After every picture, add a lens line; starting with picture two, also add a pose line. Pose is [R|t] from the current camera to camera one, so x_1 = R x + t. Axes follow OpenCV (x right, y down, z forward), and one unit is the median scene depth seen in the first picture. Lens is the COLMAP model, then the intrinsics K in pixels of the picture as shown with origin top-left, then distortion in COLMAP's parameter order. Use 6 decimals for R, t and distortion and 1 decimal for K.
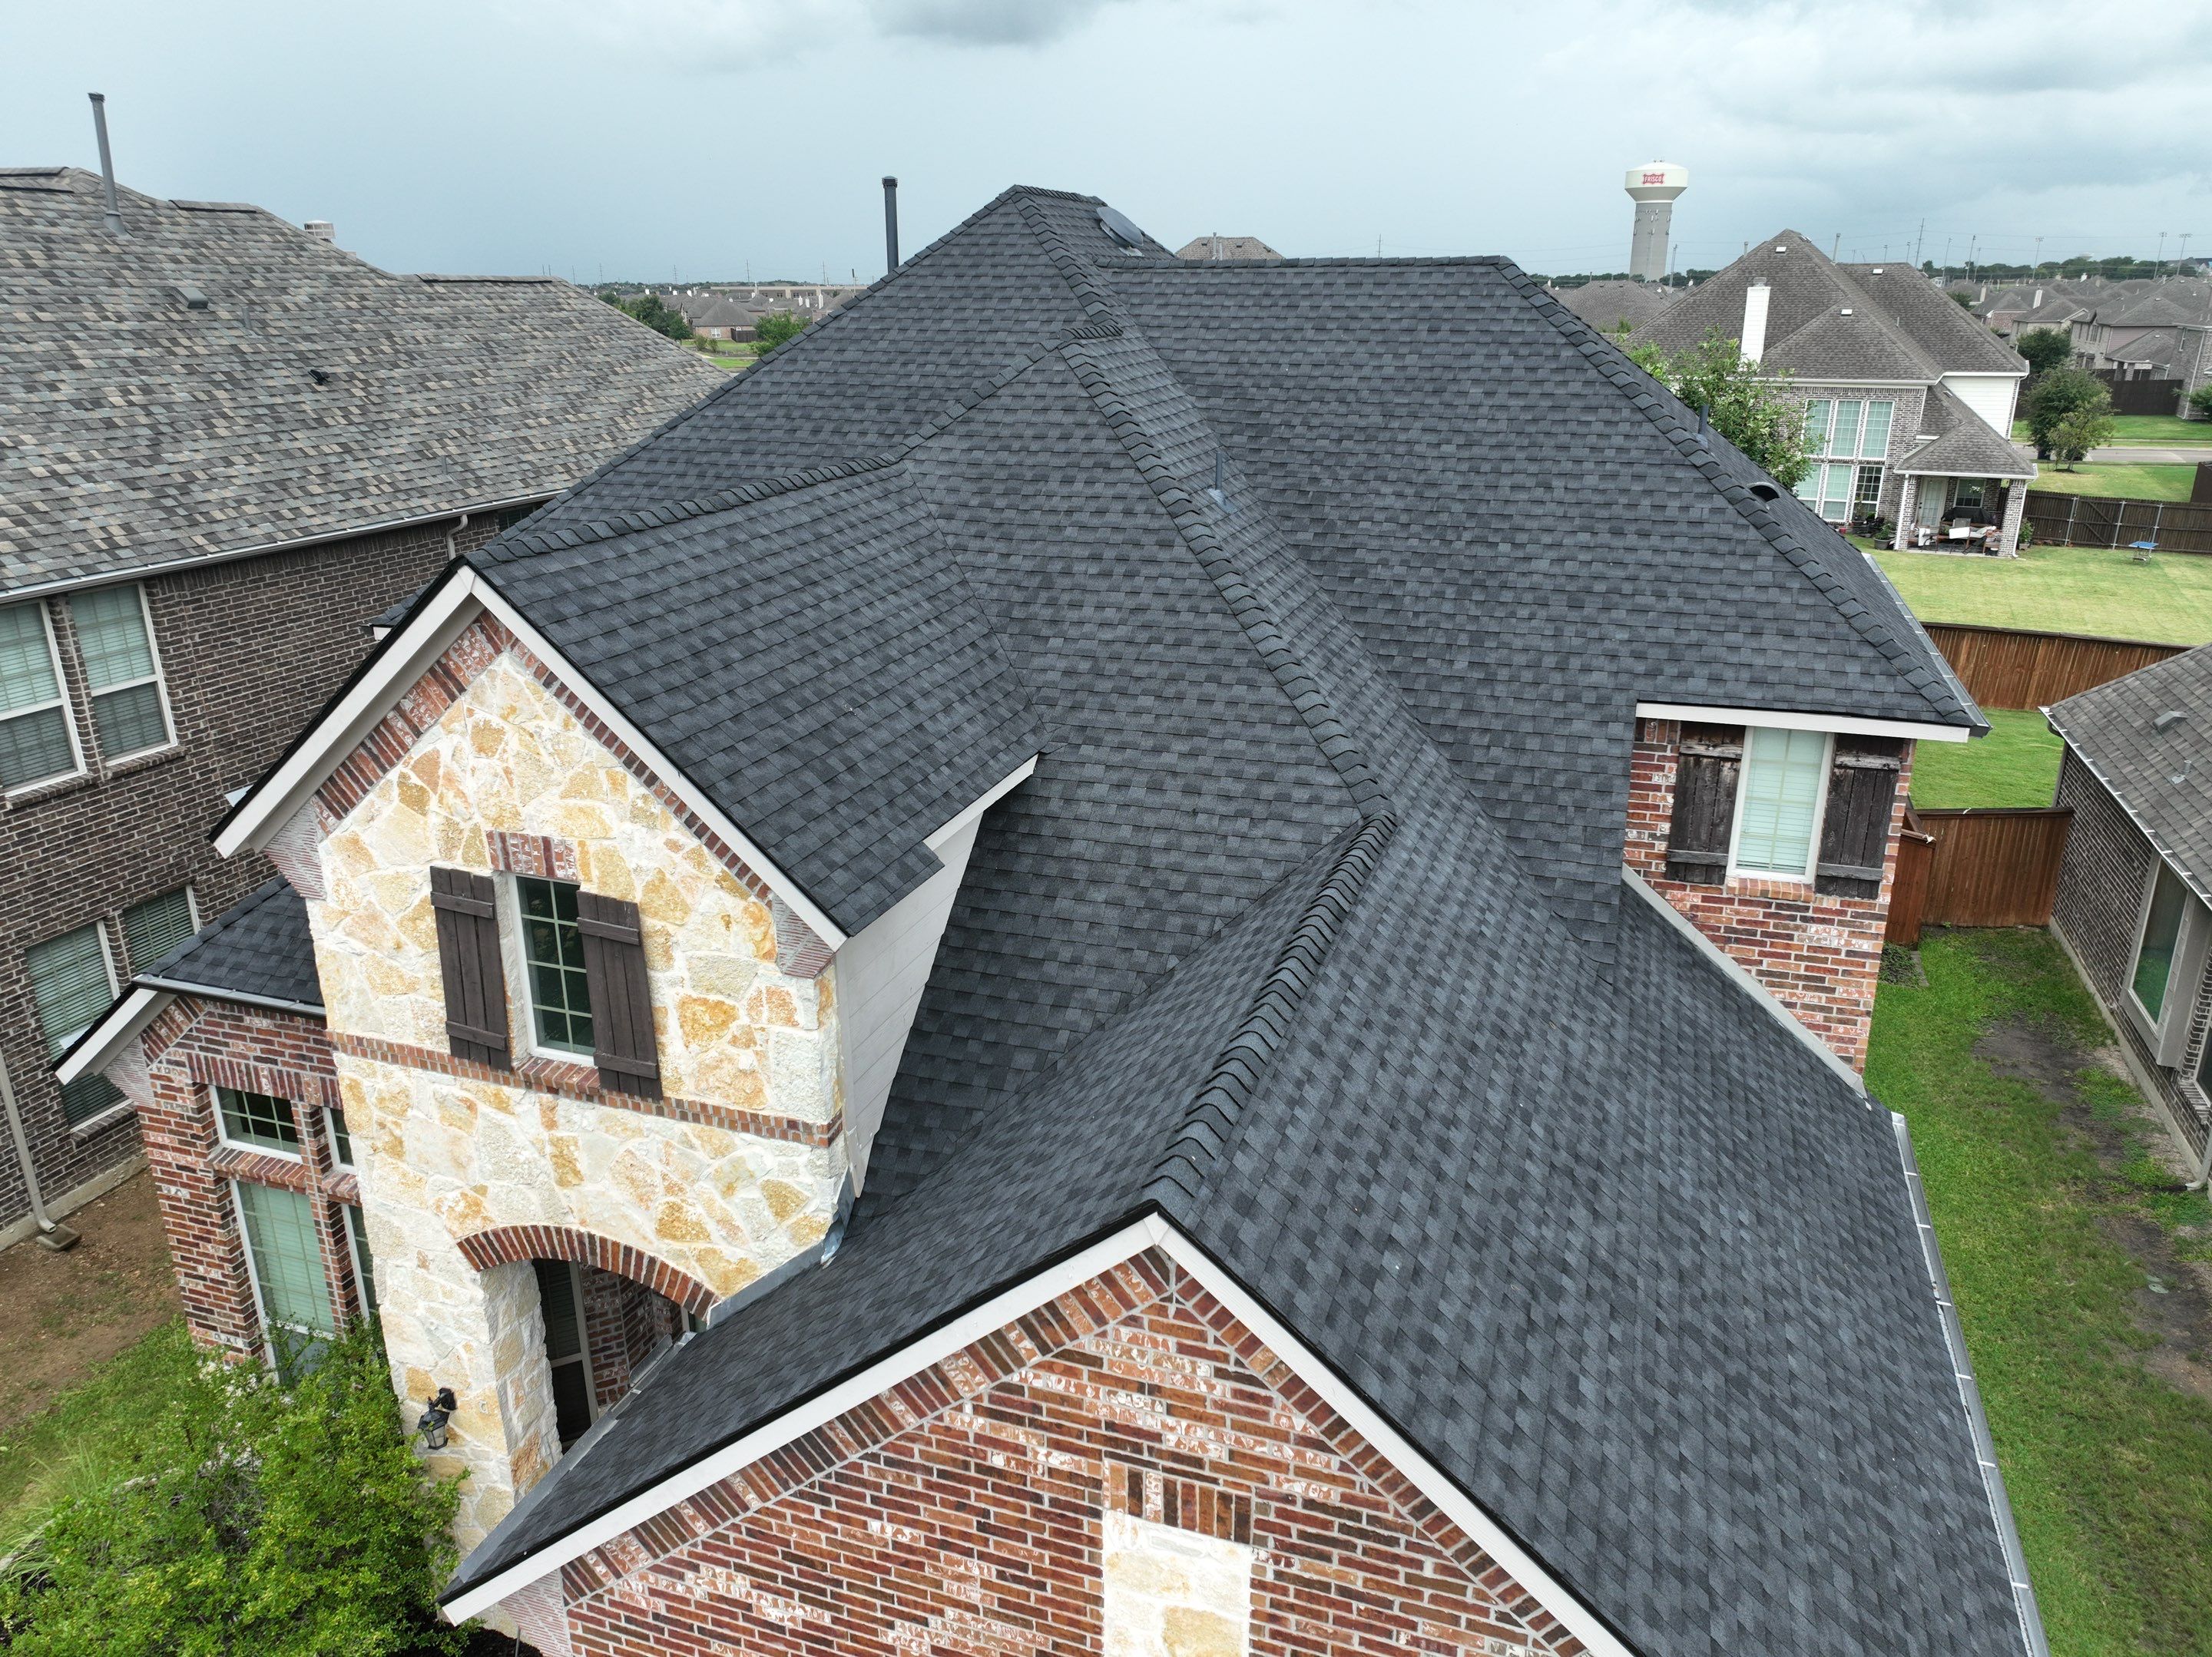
lens RADIAL K [[1530.1, 0, 1111.2], [0, 1530.1, 822.8], [0, 0, 1]] dist [-0.010293, 0.028972]
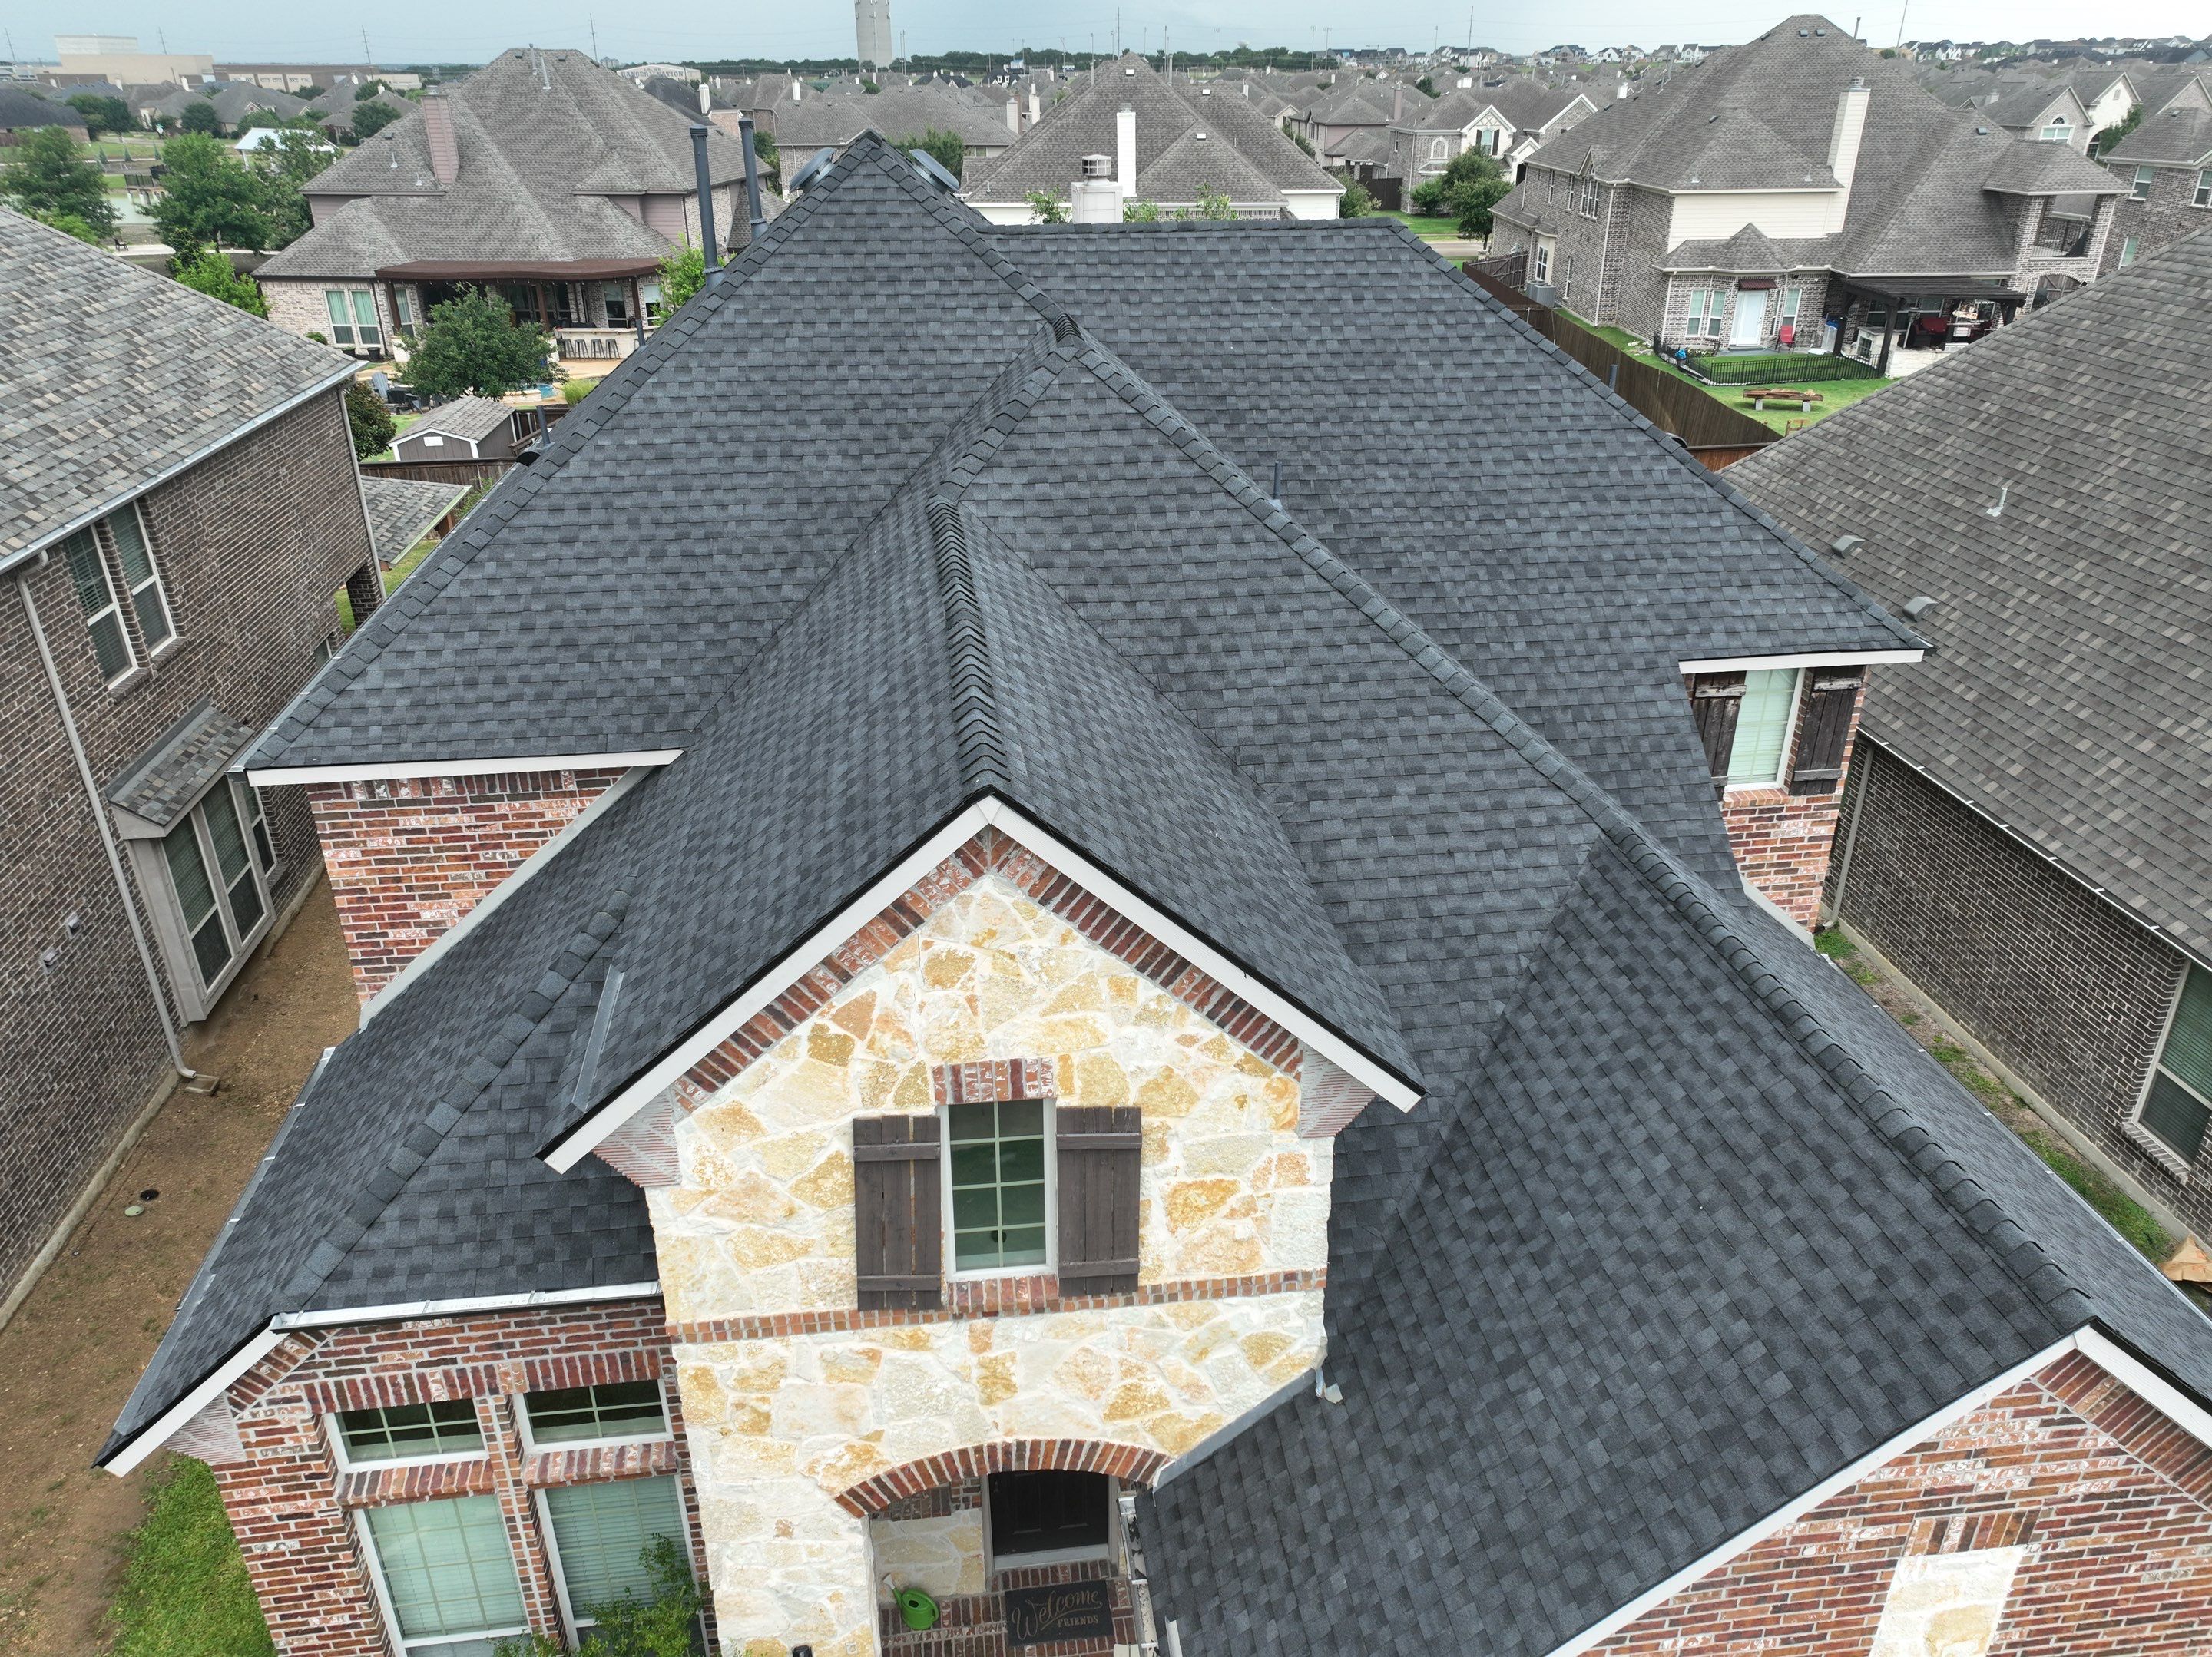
lens RADIAL K [[1530.1, 0, 1101.9], [0, 1530.1, 821.8], [0, 0, 1]] dist [-0.010293, 0.028972]
pose [[0.899961, -0.193462, 0.390696, -0.456022], [0.146390, 0.978217, 0.147180, -0.175381], [-0.410659, -0.075262, 0.908678, 0.133242]]
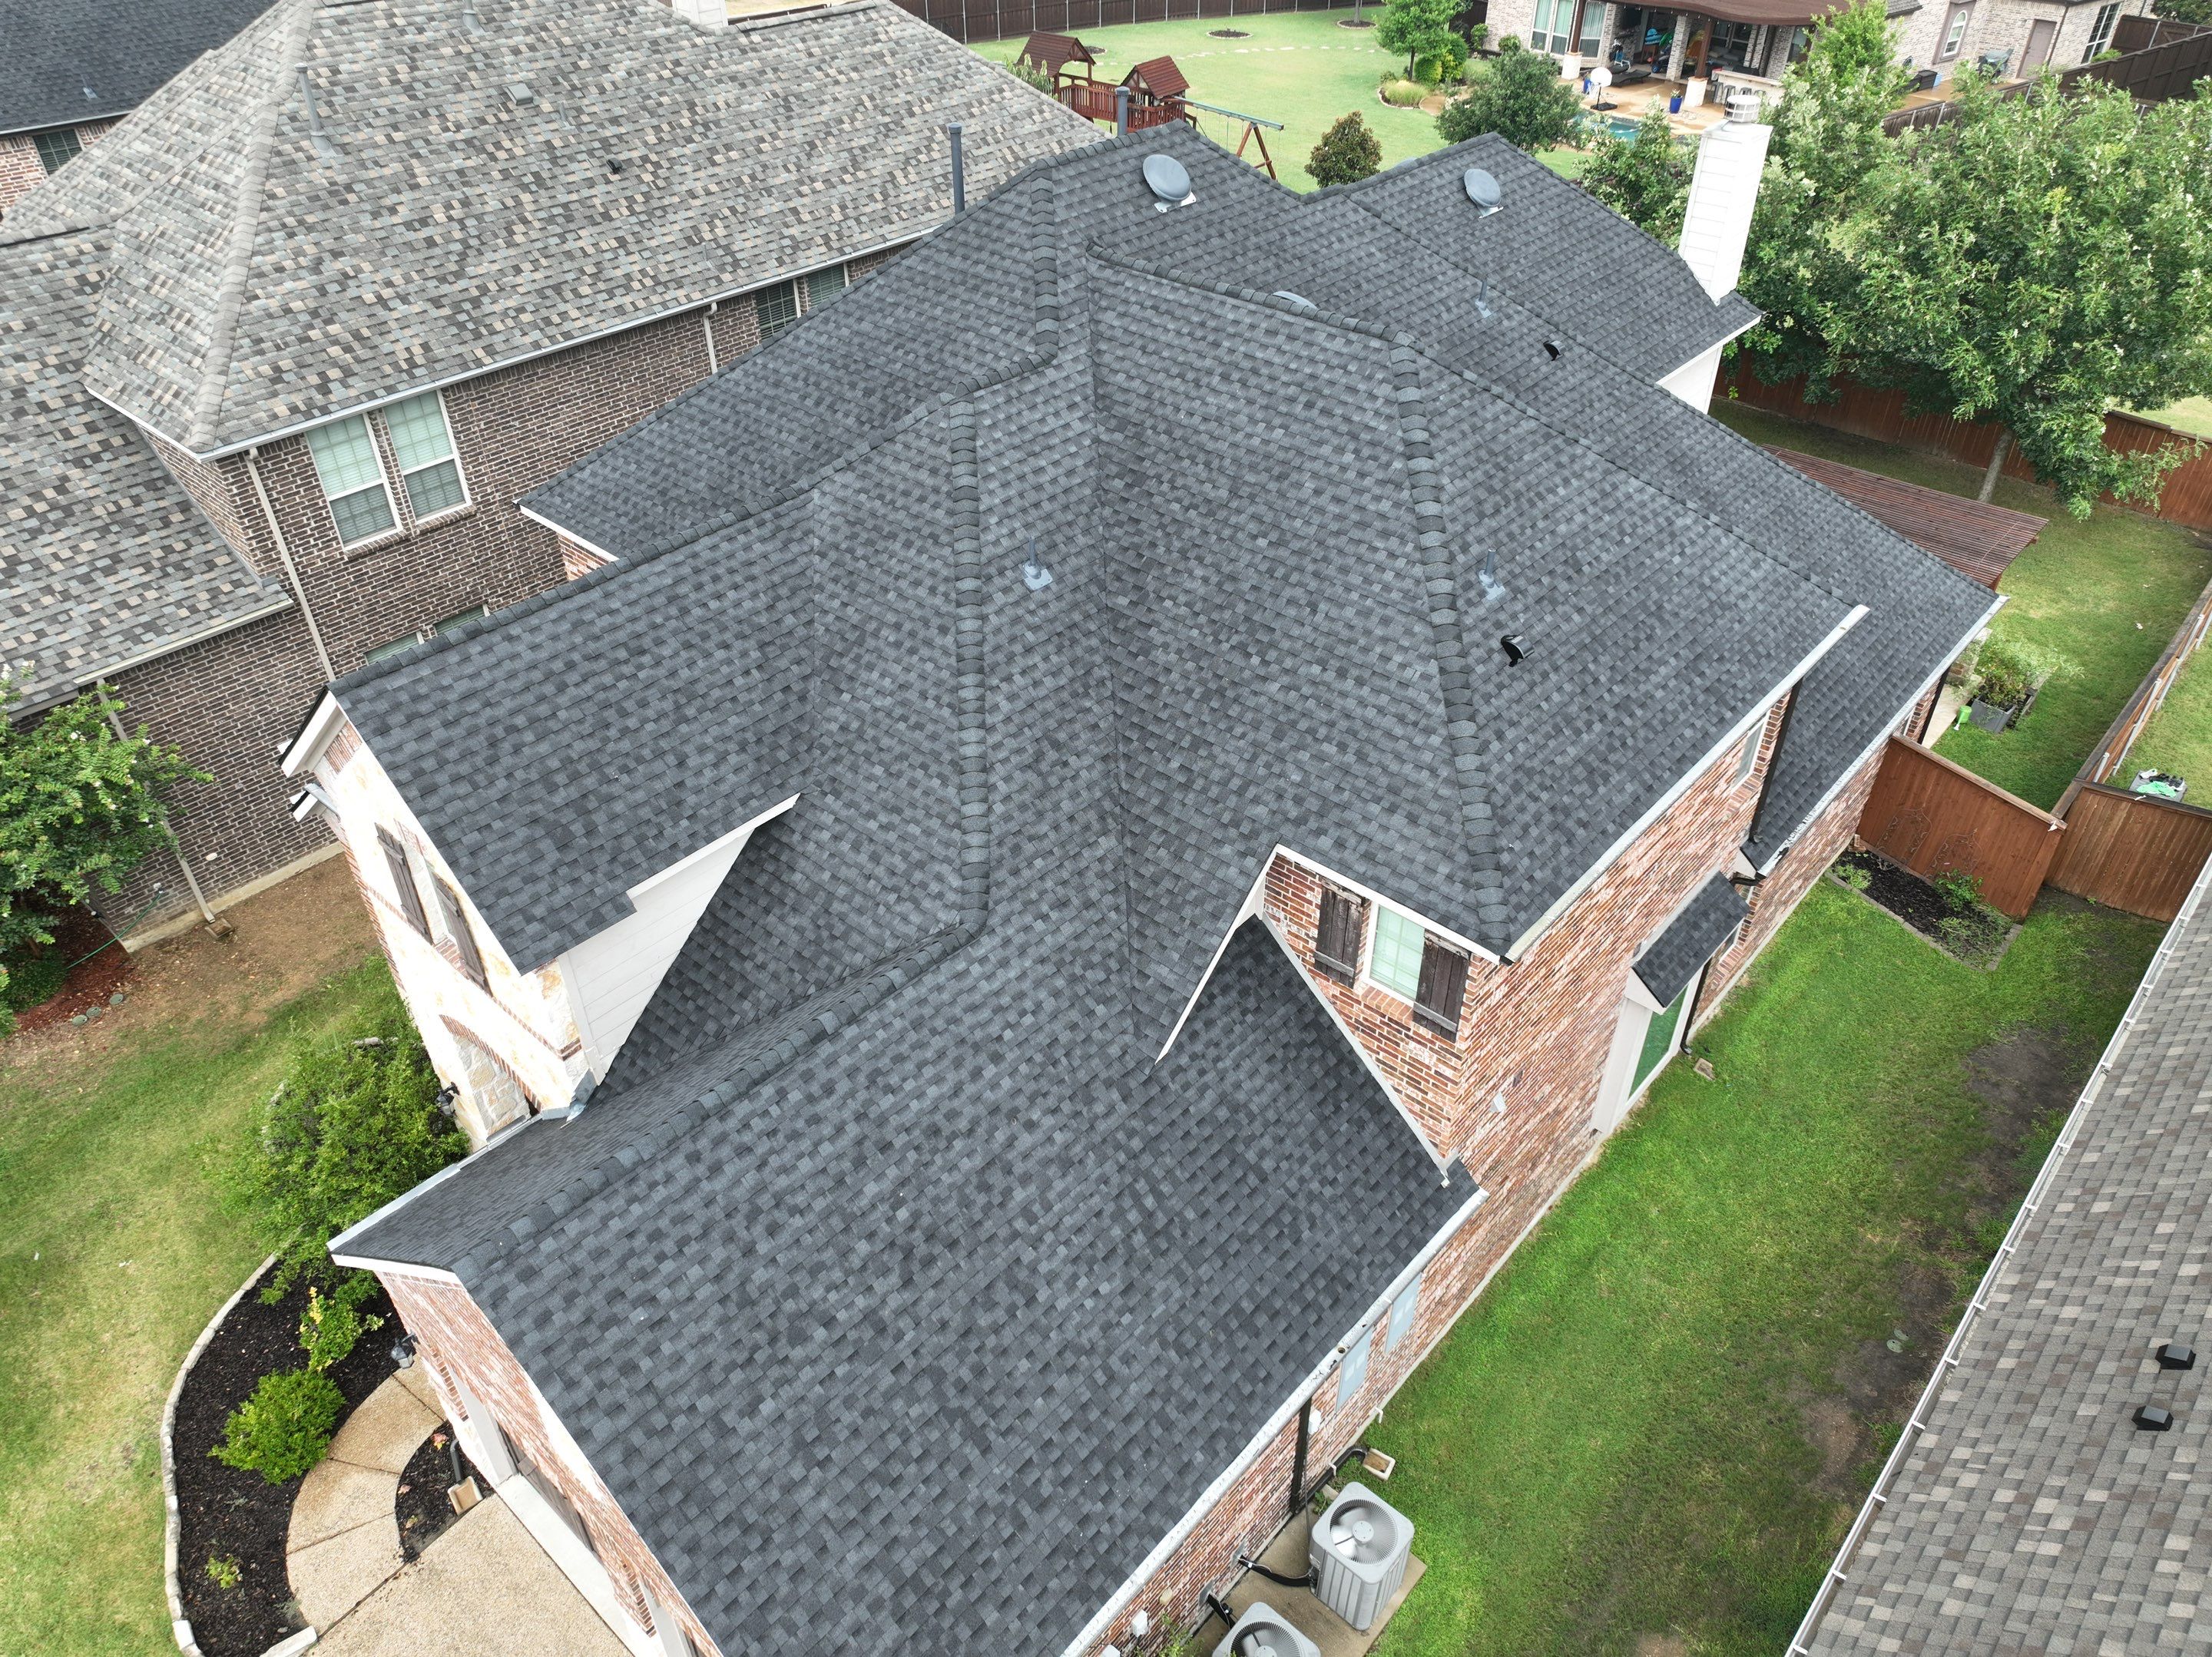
lens RADIAL K [[1530.1, 0, 1116.5], [0, 1530.1, 815.9], [0, 0, 1]] dist [-0.010293, 0.028972]
pose [[0.923472, 0.234249, -0.303853, 0.535783], [-0.129215, 0.935599, 0.328570, -0.433244], [0.361252, -0.264163, 0.894268, -0.090987]]
